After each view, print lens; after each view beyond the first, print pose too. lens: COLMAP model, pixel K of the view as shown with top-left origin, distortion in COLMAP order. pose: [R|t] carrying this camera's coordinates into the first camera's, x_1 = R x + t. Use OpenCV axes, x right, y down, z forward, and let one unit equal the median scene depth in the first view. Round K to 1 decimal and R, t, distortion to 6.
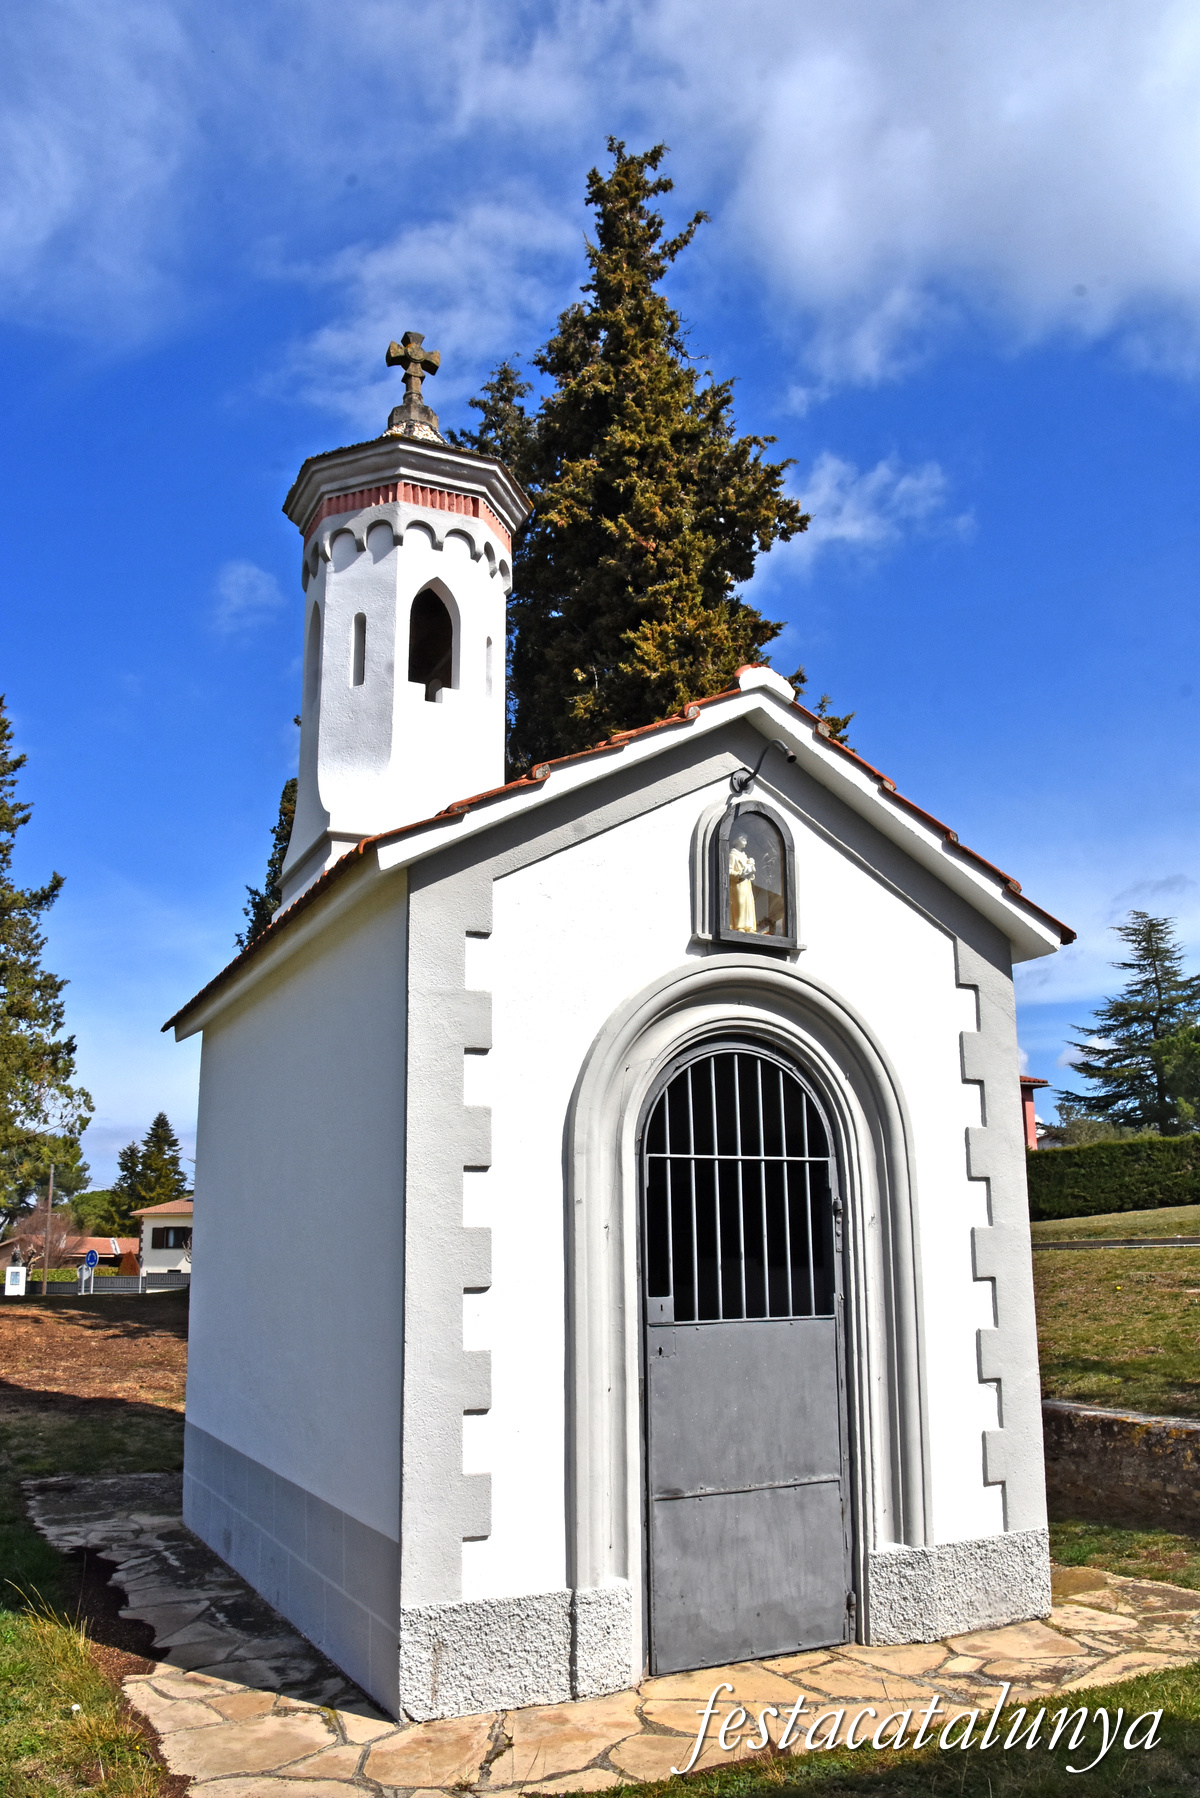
lens RADIAL K [[1412.7, 0, 600.0], [0, 1412.7, 899.0], [0, 0, 1]] dist [-0.137410, 0.005049]
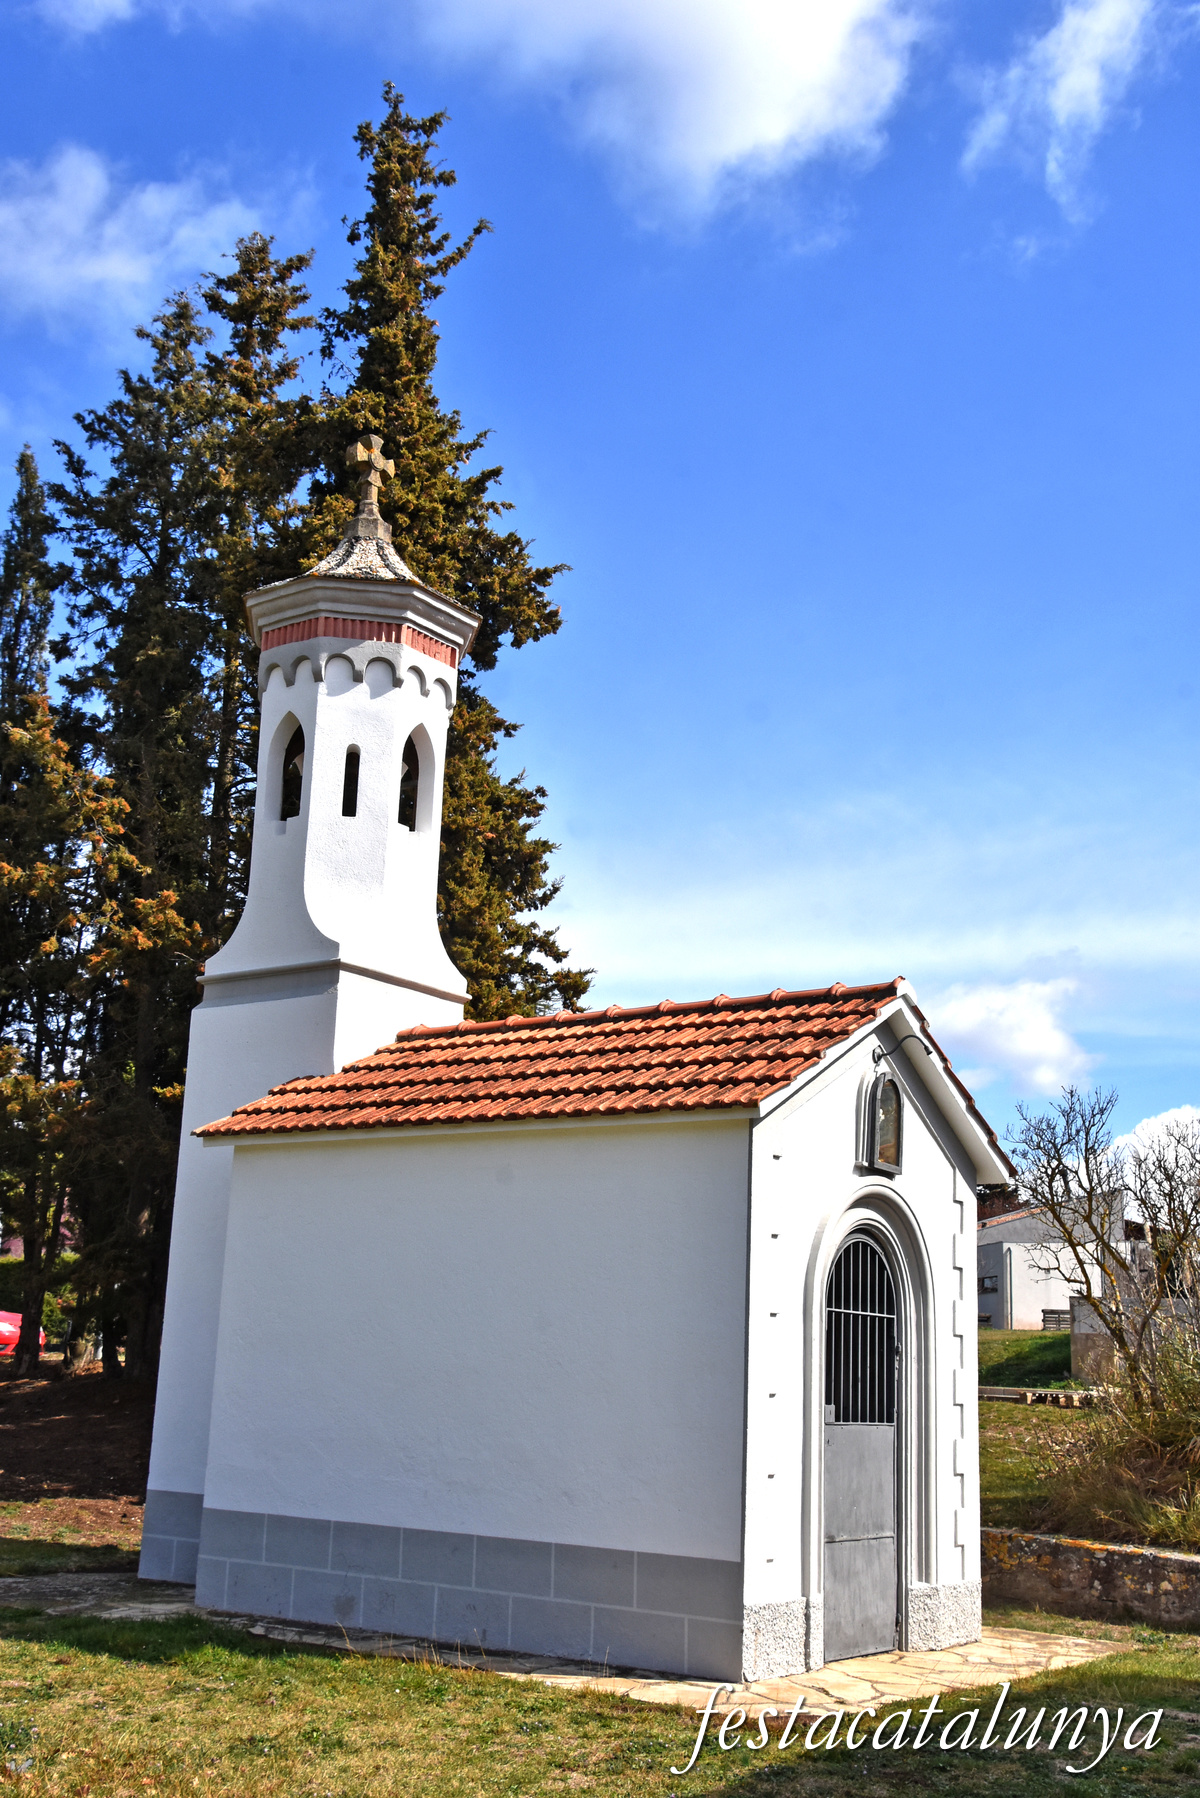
lens RADIAL K [[1982.8, 0, 600.0], [0, 1982.8, 899.0], [0, 0, 1]] dist [0.055217, -0.004928]
pose [[0.875167, 0.158313, 0.457187, -0.668597], [-0.168763, 0.985489, -0.018197, -0.093120], [-0.453433, -0.061231, 0.889185, -0.414373]]
